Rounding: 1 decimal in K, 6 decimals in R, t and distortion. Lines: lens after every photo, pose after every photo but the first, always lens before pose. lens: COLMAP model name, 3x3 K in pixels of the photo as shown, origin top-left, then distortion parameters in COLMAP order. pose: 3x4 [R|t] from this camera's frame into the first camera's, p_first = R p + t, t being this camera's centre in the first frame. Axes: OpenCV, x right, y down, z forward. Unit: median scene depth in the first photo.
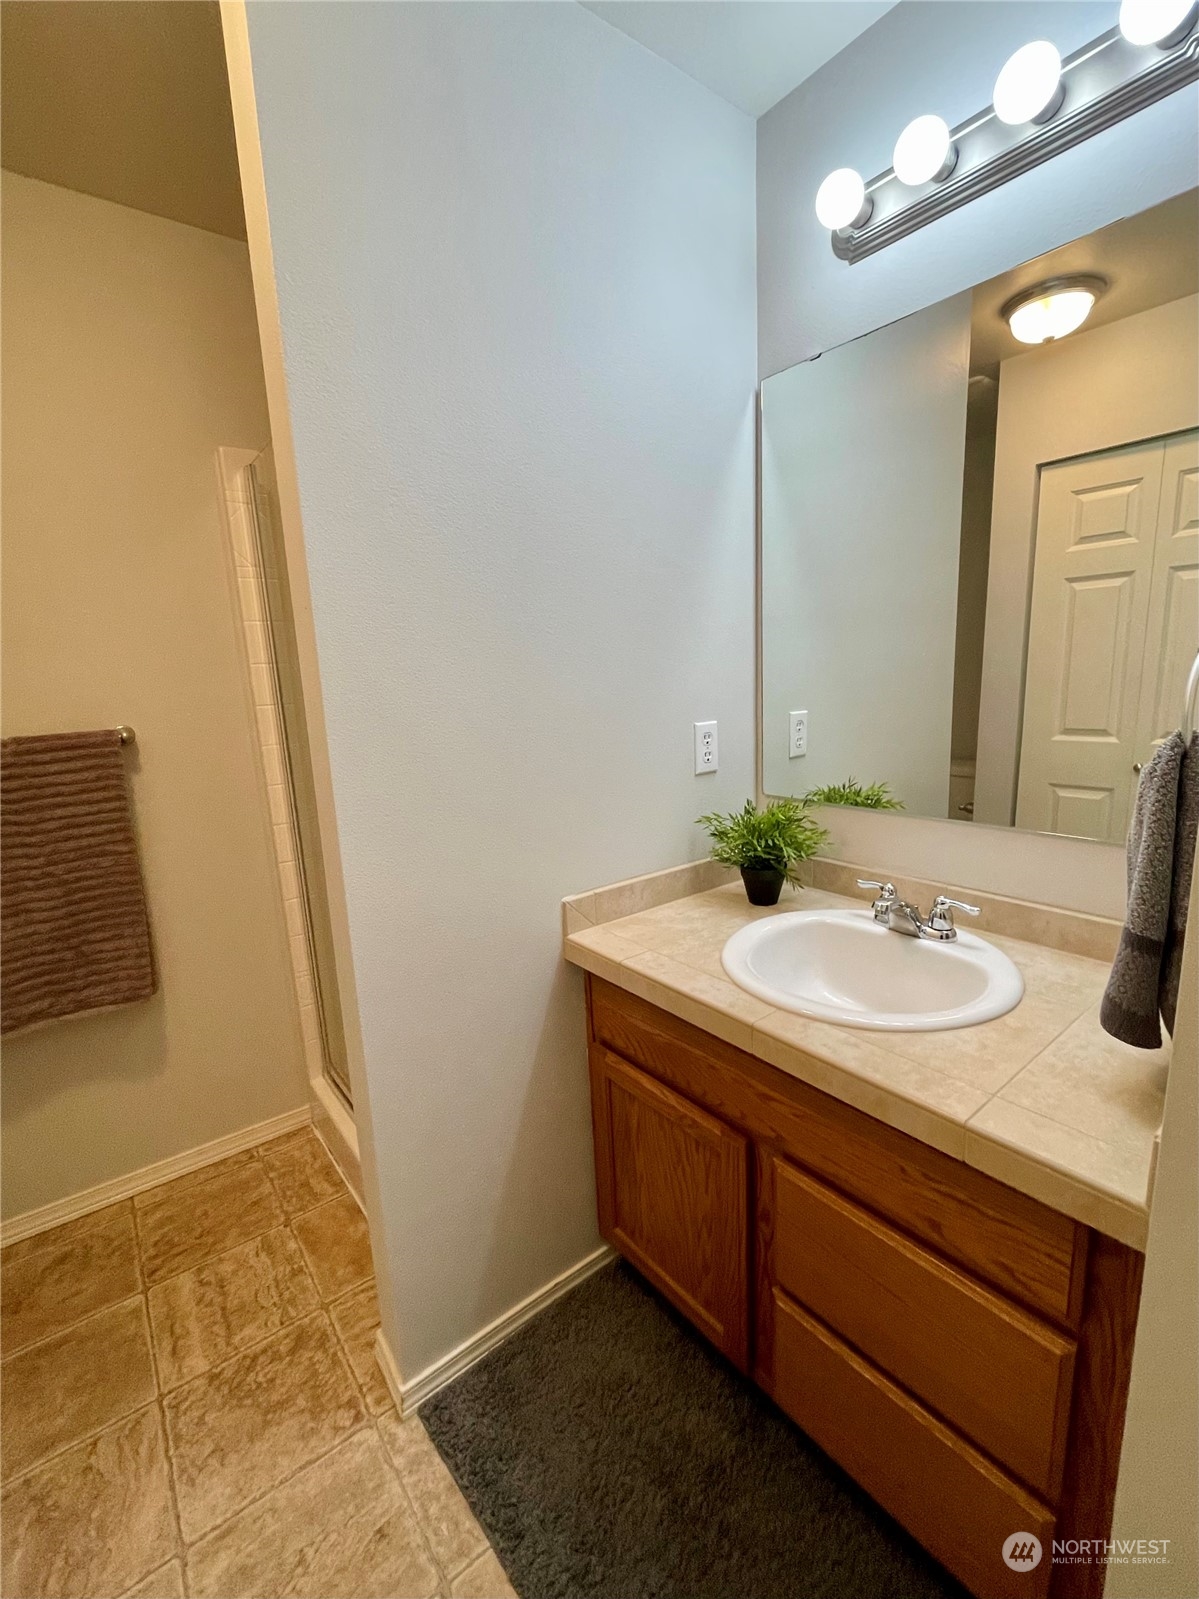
lens RADIAL K [[694.9, 0, 599.5], [0, 694.9, 799.5], [0, 0, 1]] dist [-0.002323, -0.000161]
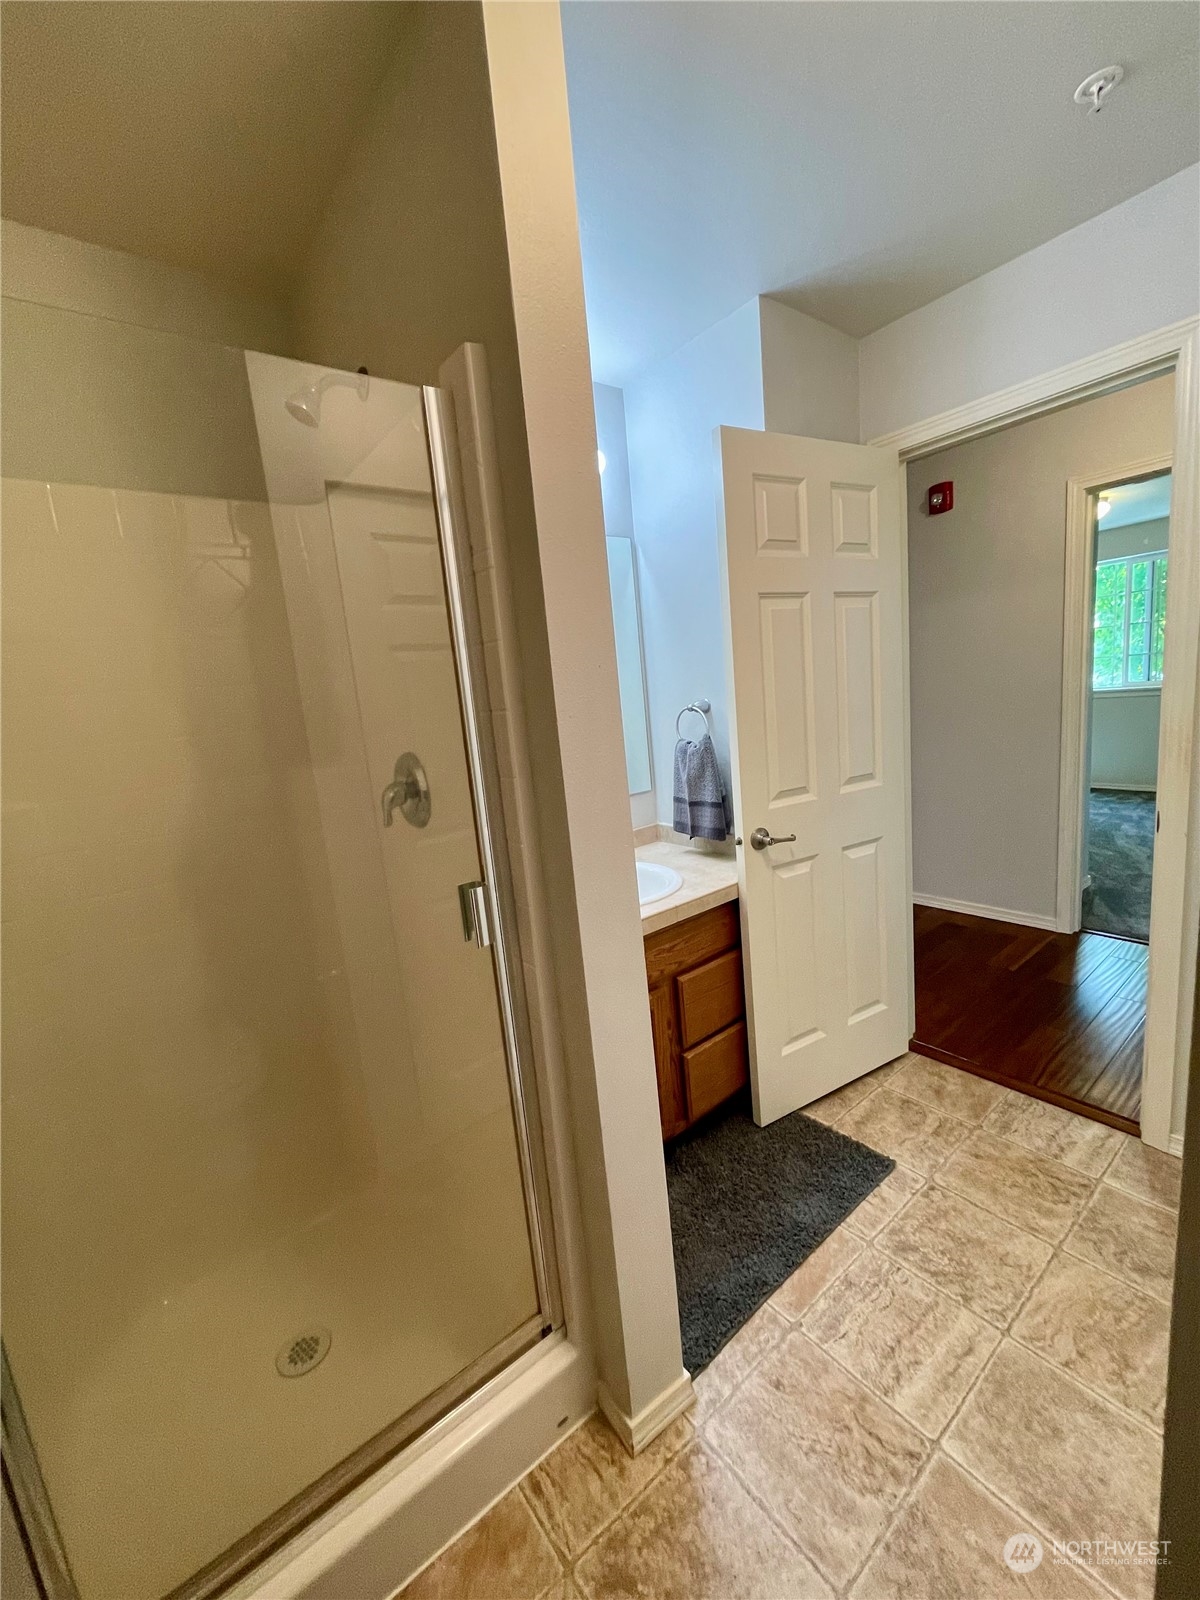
lens RADIAL K [[646.6, 0, 600.0], [0, 646.6, 800.0], [0, 0, 1]] dist [-0.001852, -0.000151]
pose [[0.001044, -0.123151, 0.992387, -1.040046], [0.279081, 0.952994, 0.117969, -0.148086], [-0.960267, 0.276833, 0.035364, 0.746571]]
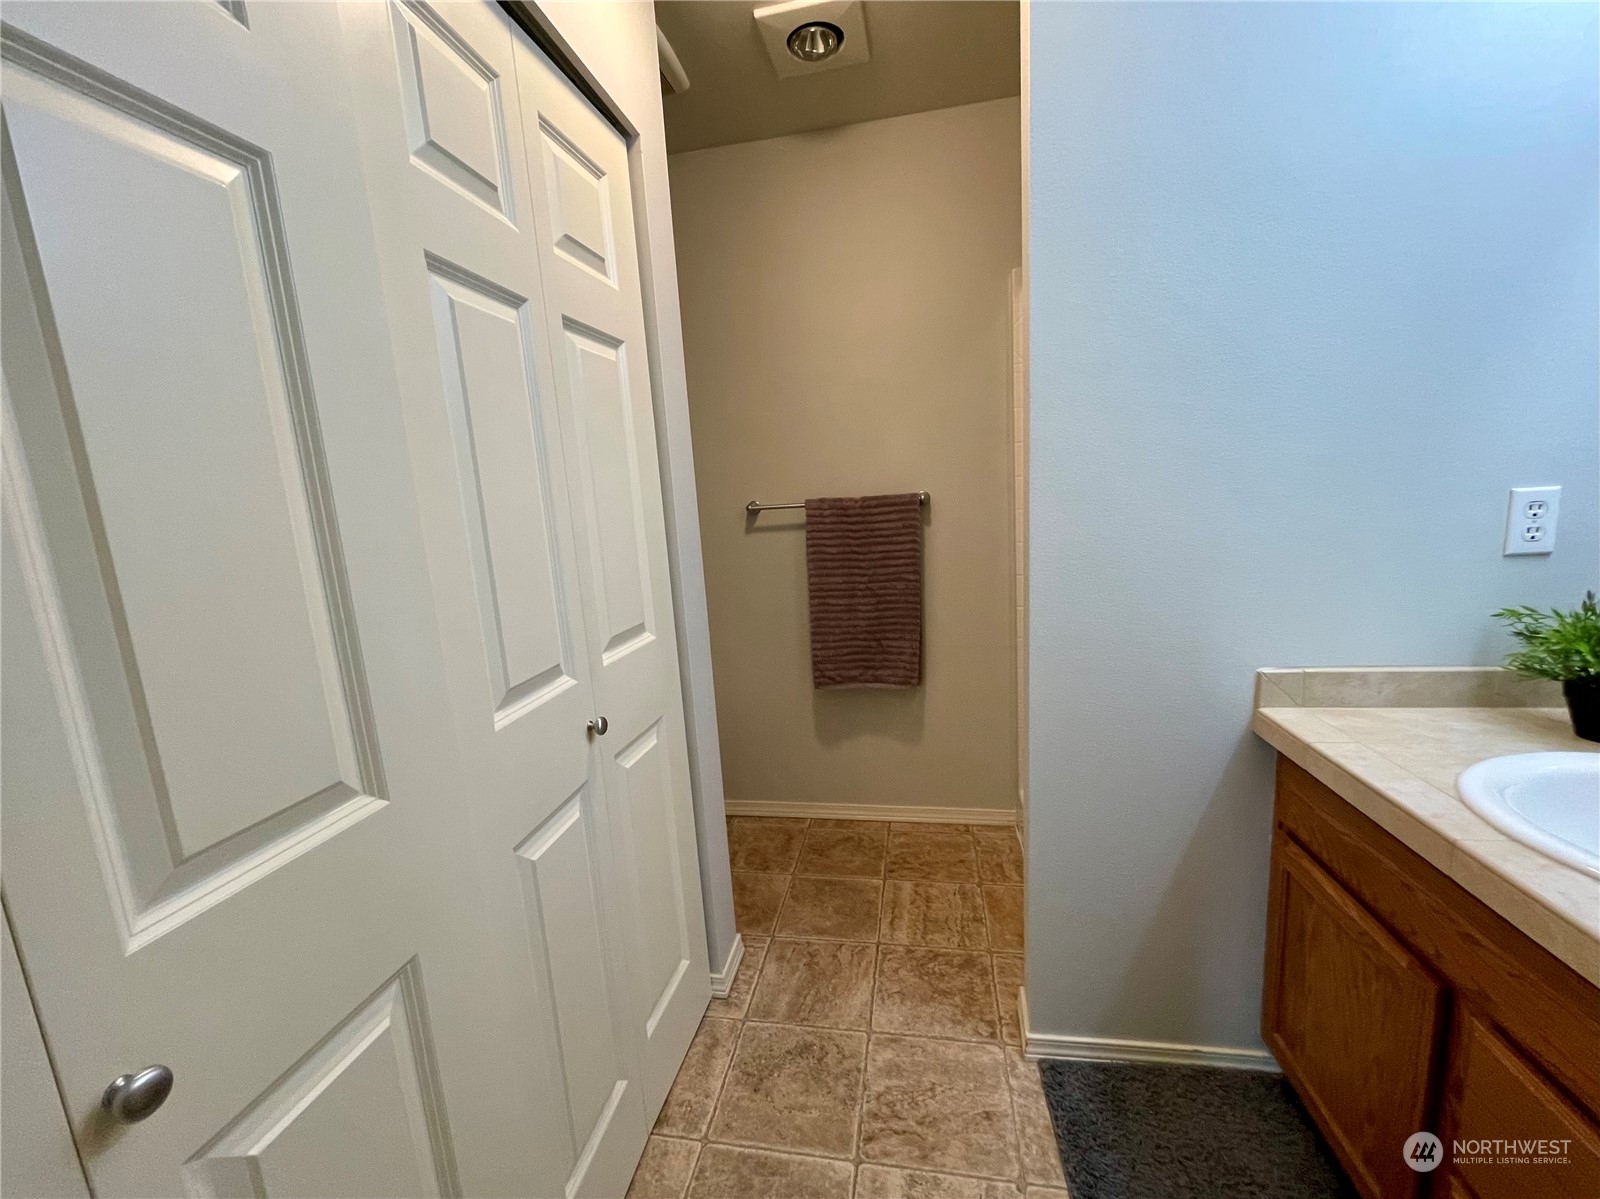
lens RADIAL K [[646.6, 0, 800.0], [0, 646.6, 599.5], [0, 0, 1]] dist [-0.001852, -0.000151]
pose [[0.667493, 0.129179, -0.733326, 0.158029], [-0.107442, 0.991239, 0.076815, 0.045171], [0.736824, 0.027517, 0.675524, -0.068252]]
